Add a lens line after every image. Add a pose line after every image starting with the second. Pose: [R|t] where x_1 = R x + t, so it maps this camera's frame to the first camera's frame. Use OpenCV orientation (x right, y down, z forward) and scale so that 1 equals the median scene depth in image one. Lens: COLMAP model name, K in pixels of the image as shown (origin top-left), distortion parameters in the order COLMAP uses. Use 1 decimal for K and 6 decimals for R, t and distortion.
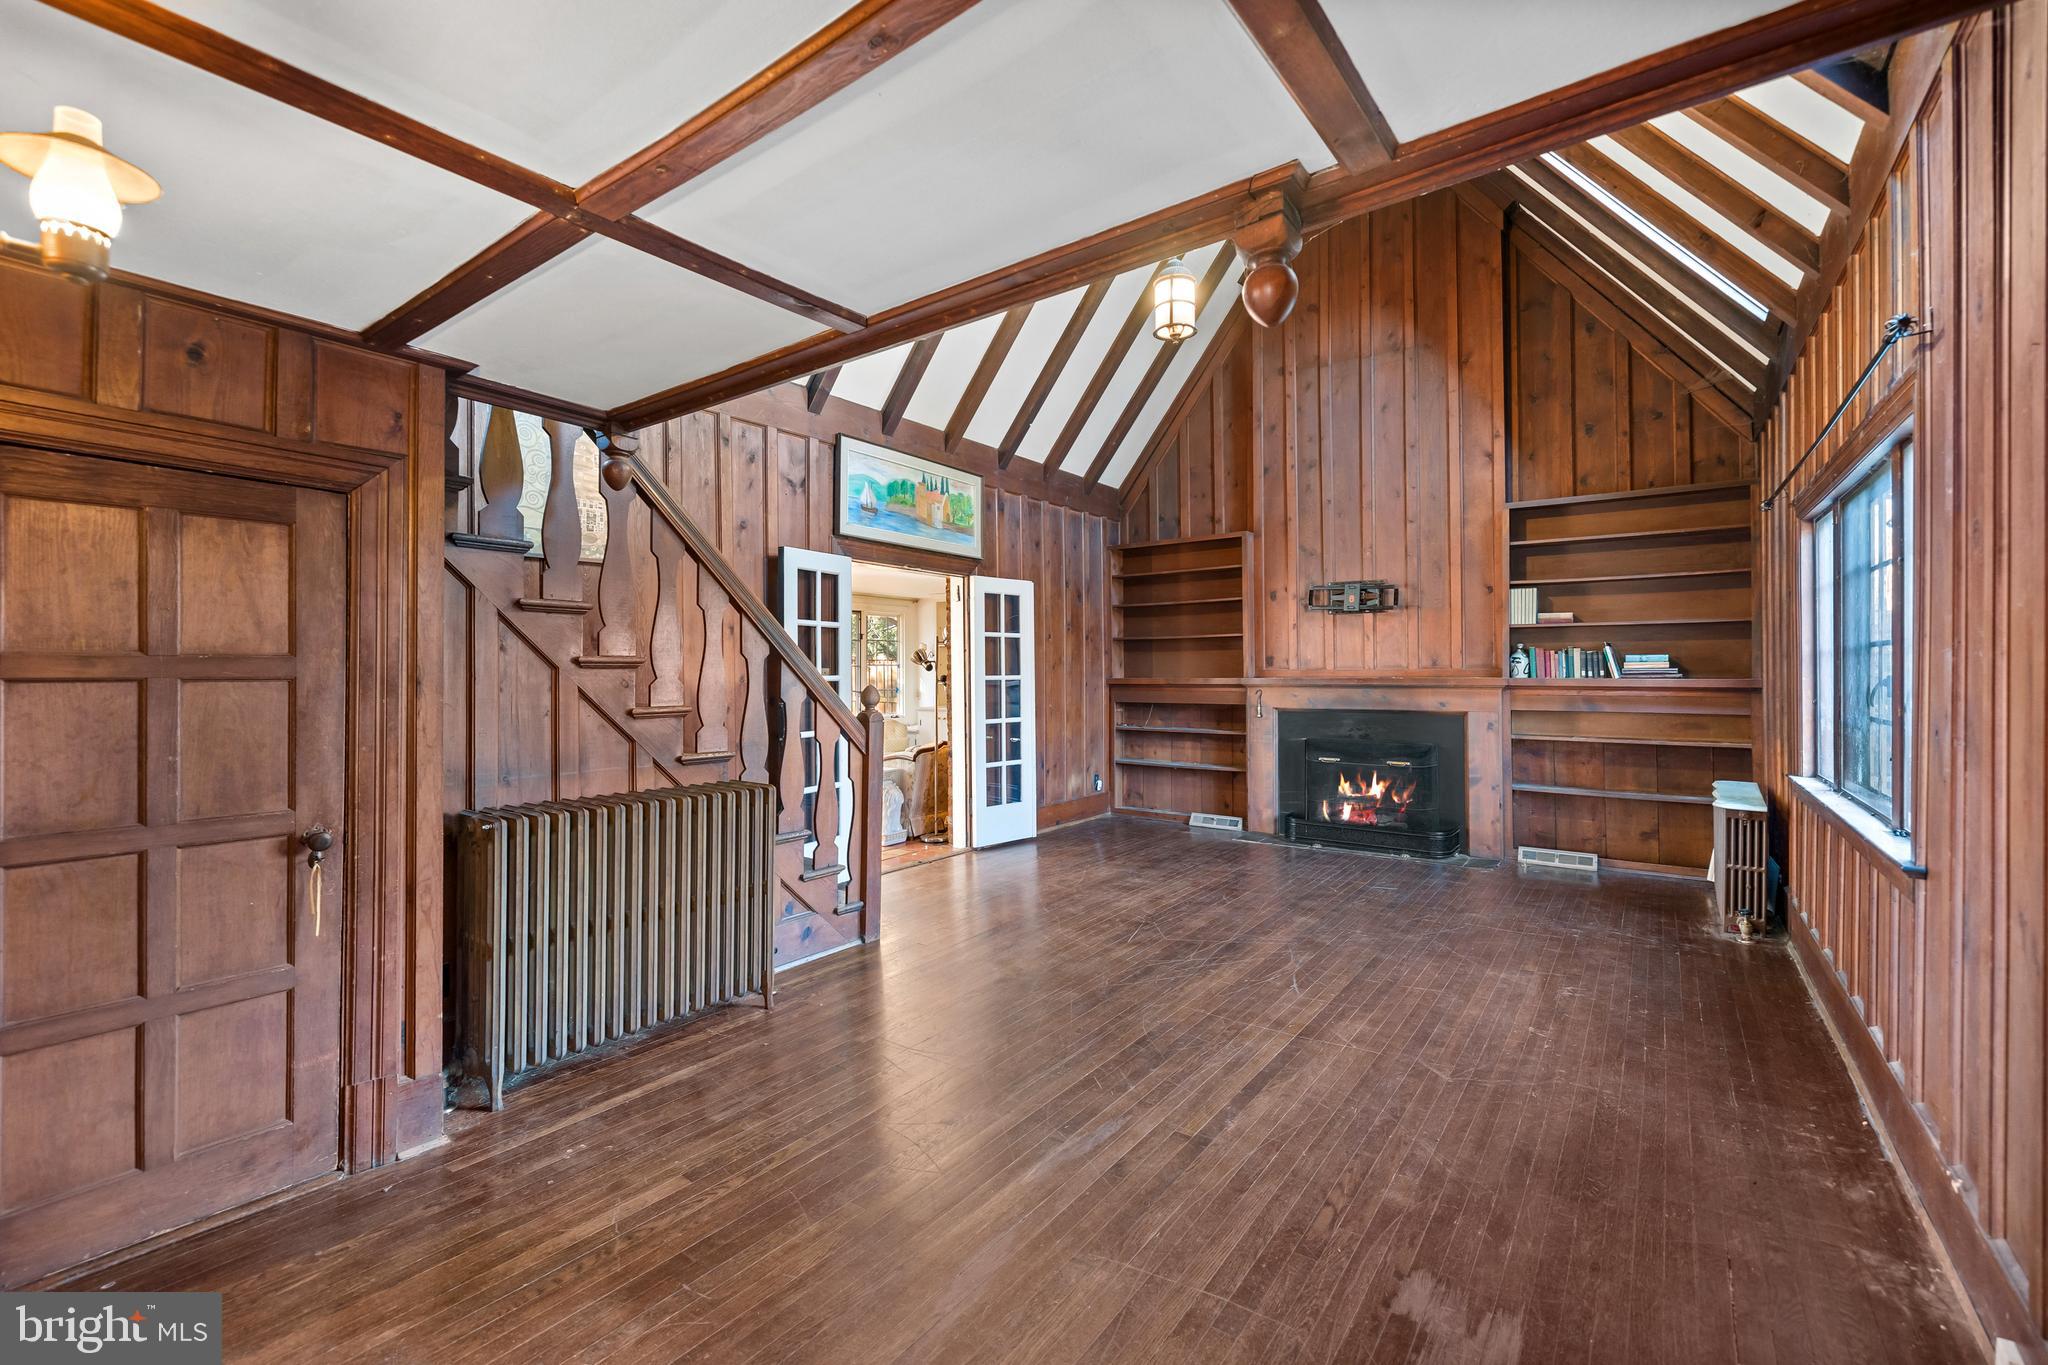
lens RADIAL K [[876.6, 0, 1023.2], [0, 876.6, 660.4], [0, 0, 1]] dist [0.003555, -0.000816]
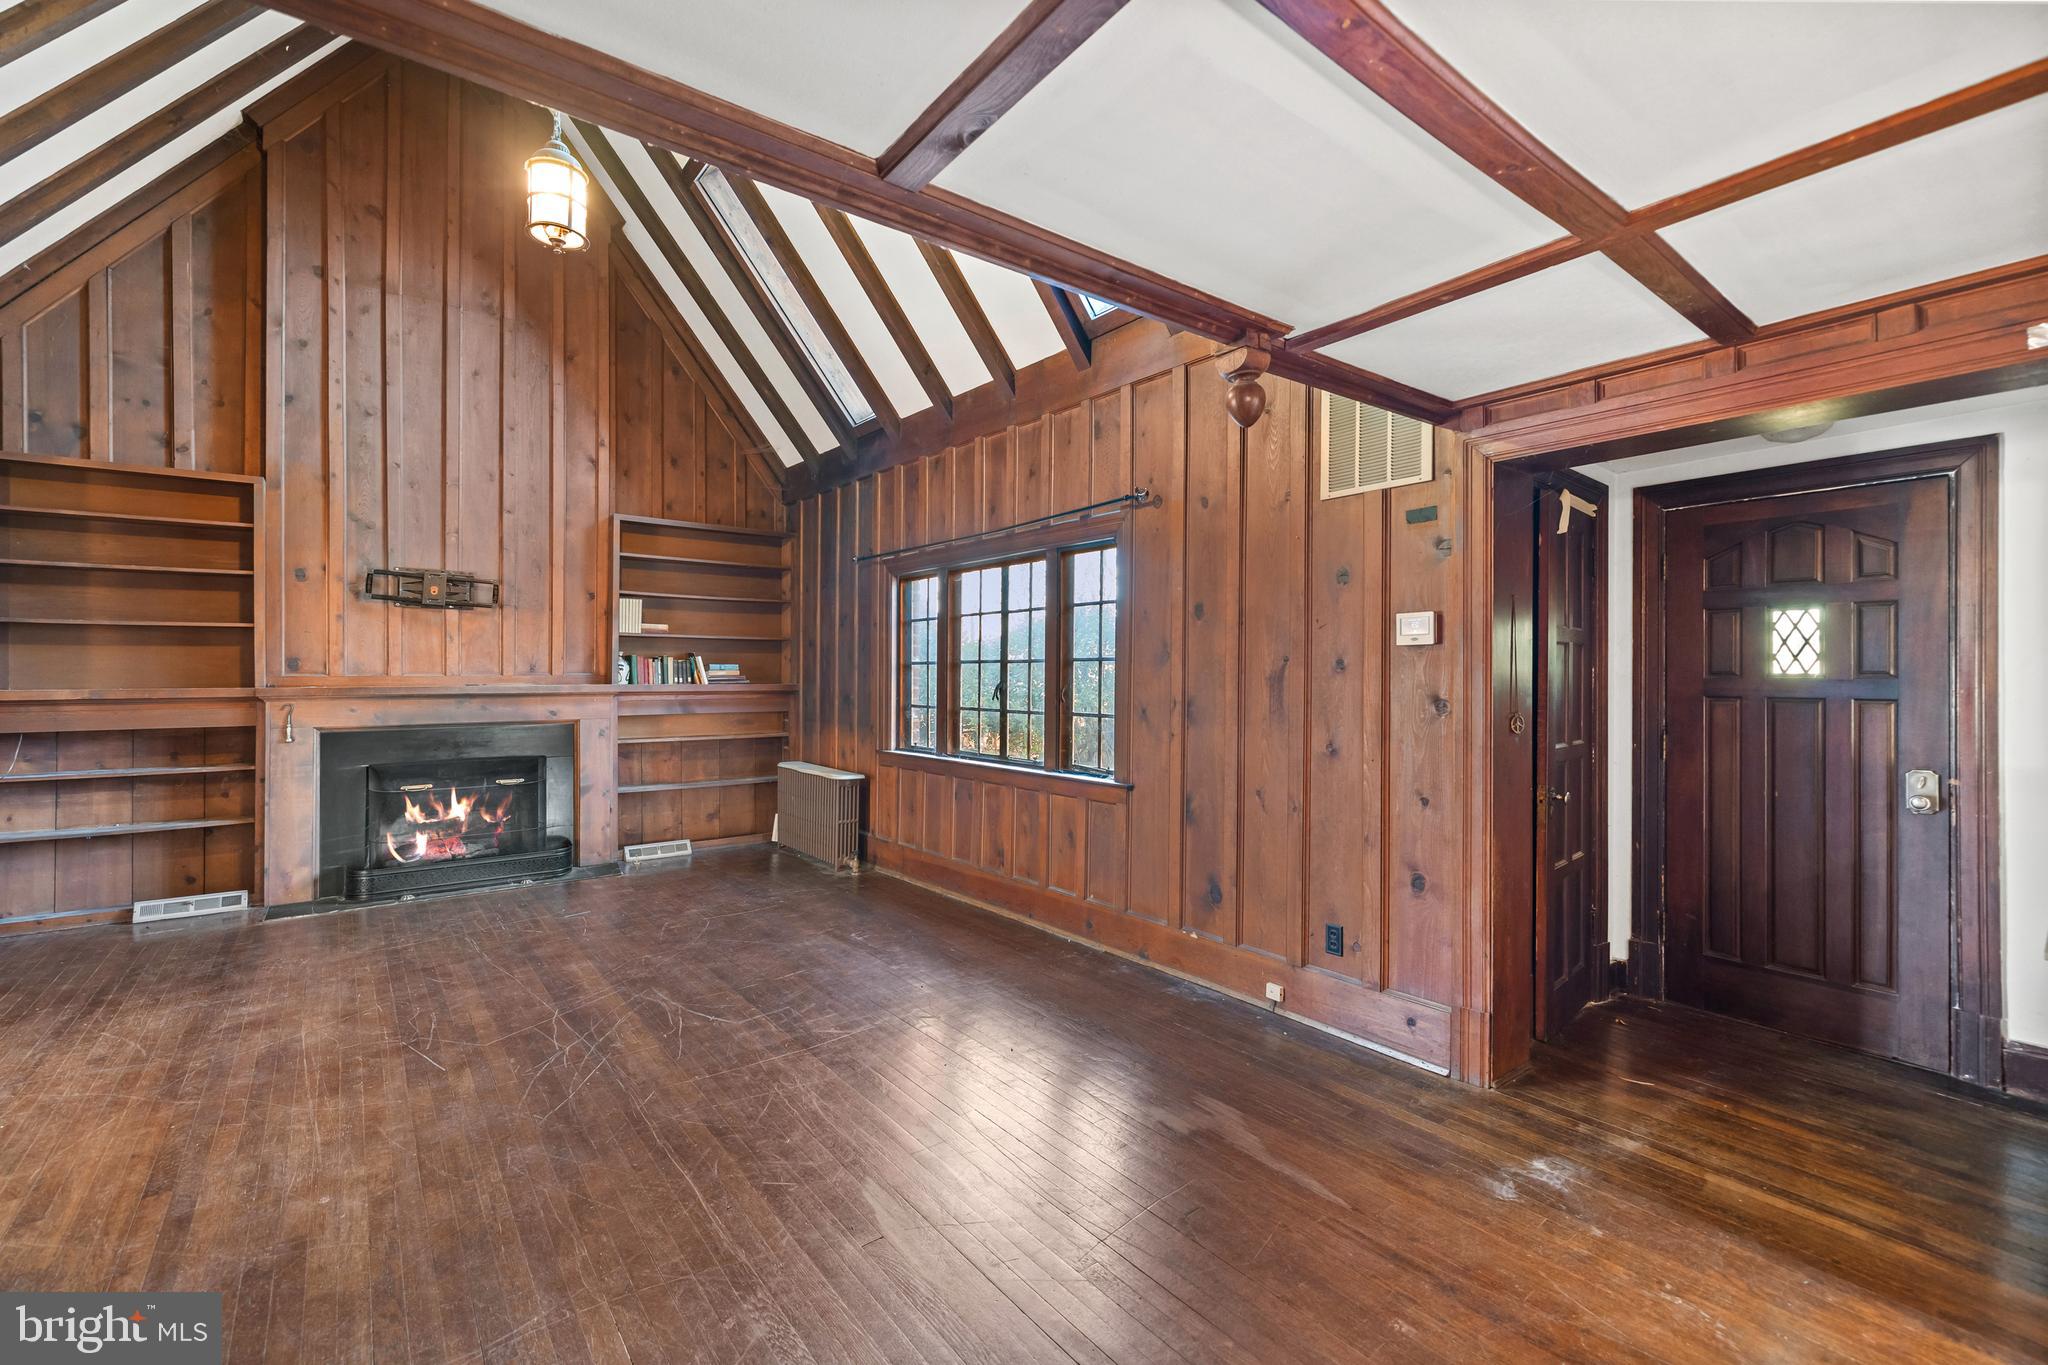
lens RADIAL K [[876.6, 0, 1025.6], [0, 876.6, 667.0], [0, 0, 1]] dist [0.003555, -0.000816]
pose [[0.264205, 0.011703, 0.964396, -0.301819], [-0.012677, 0.999882, -0.008660, 0.002225], [-0.964383, -0.009937, 0.264322, 0.263979]]
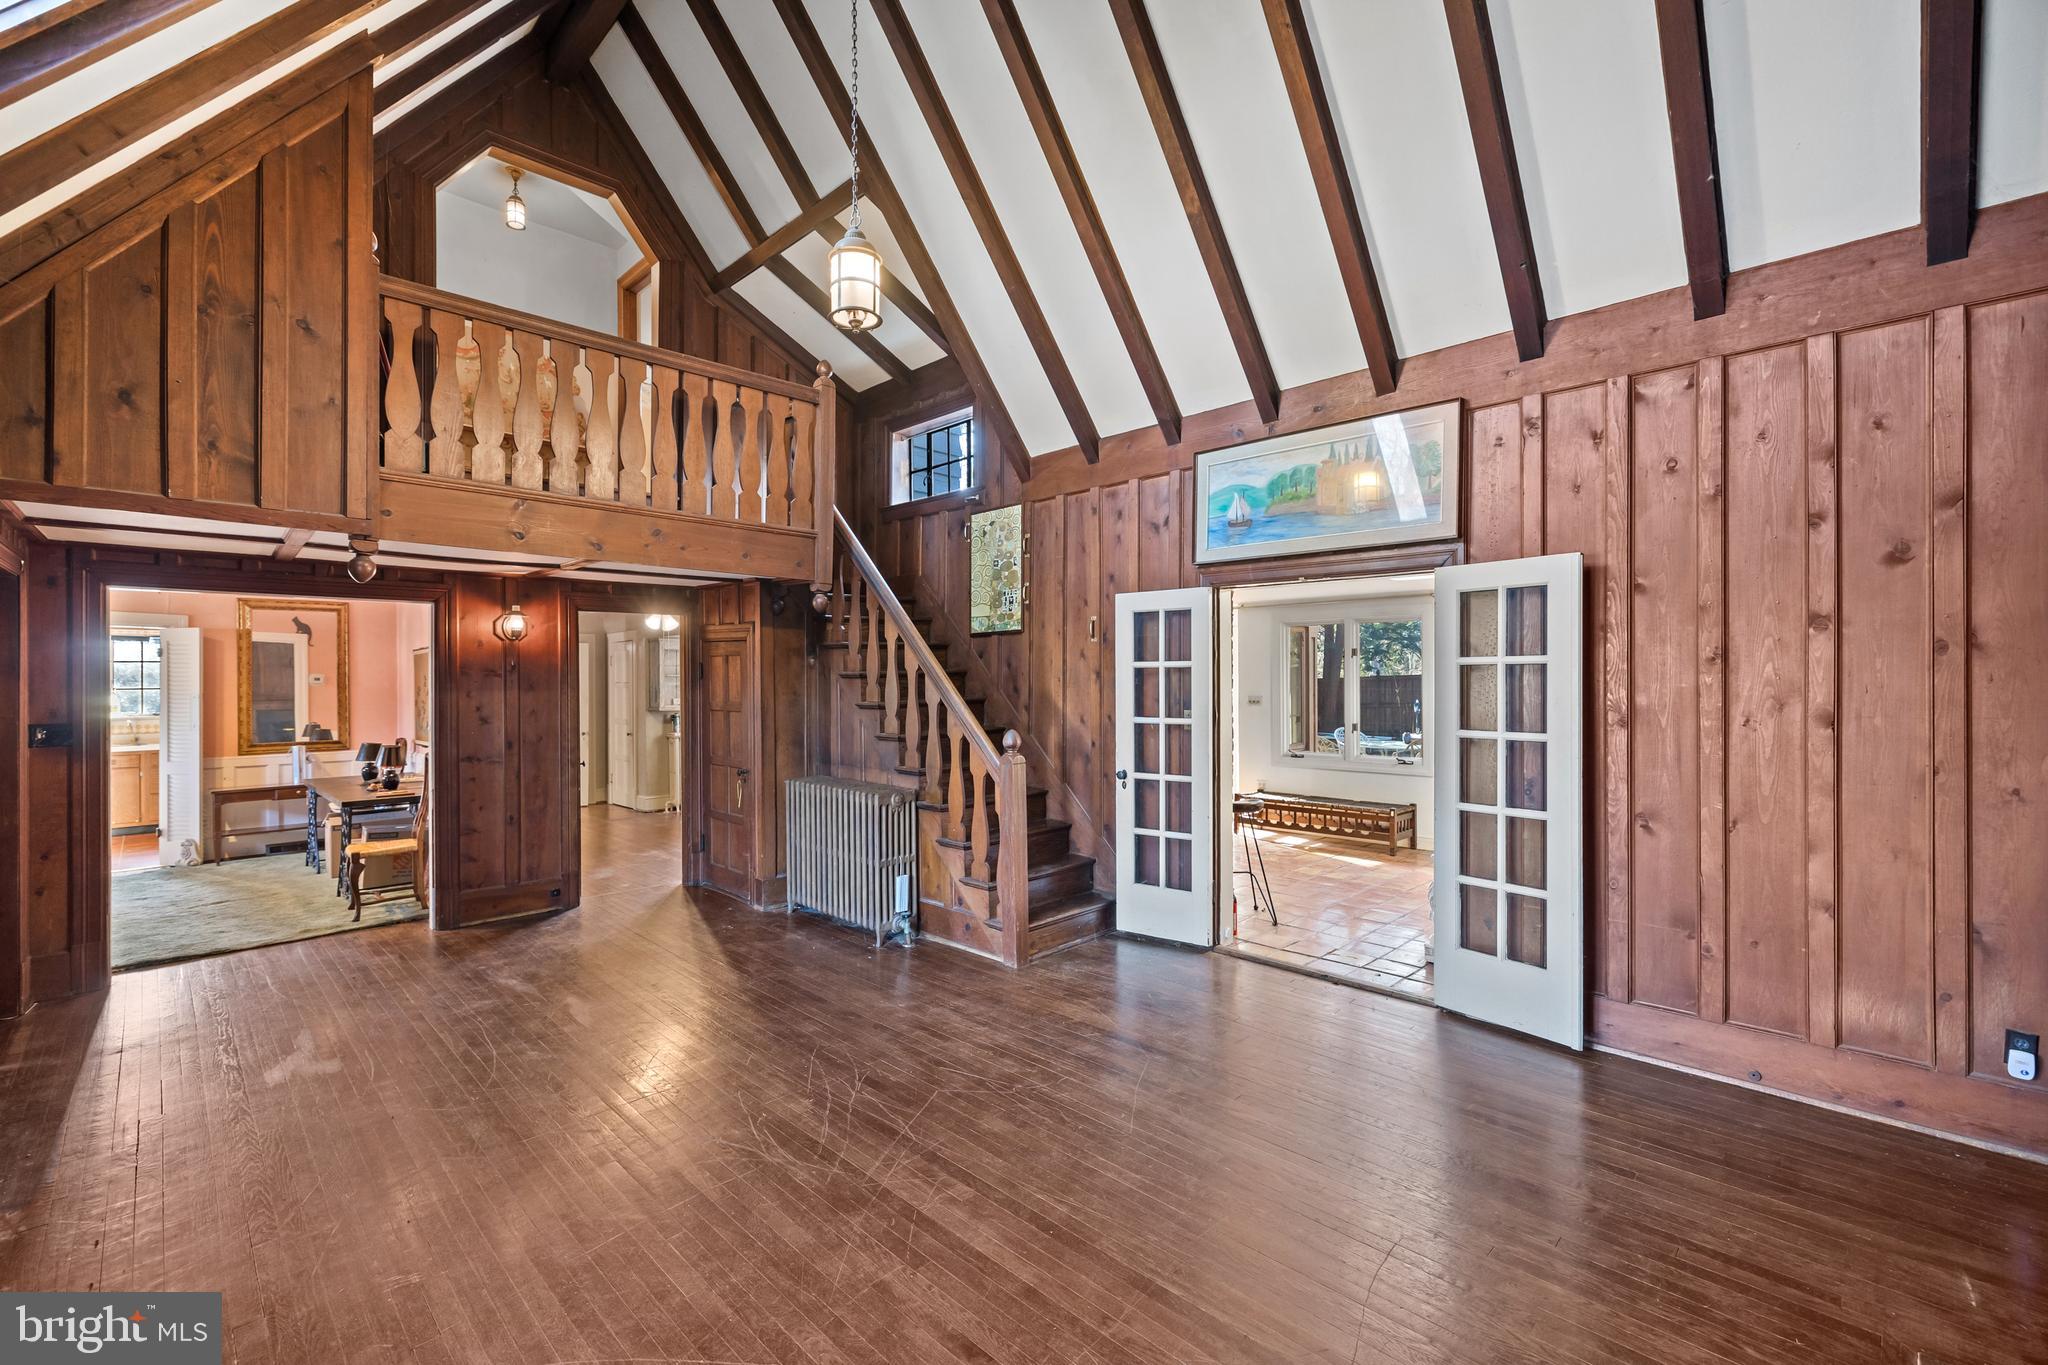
lens RADIAL K [[876.6, 0, 1015.1], [0, 876.6, 666.2], [0, 0, 1]] dist [0.003555, -0.000816]
pose [[-0.153737, -0.012156, -0.988037, 0.634378], [0.017450, 0.999735, -0.015015, -0.023819], [0.987958, -0.019550, -0.153484, 0.837089]]
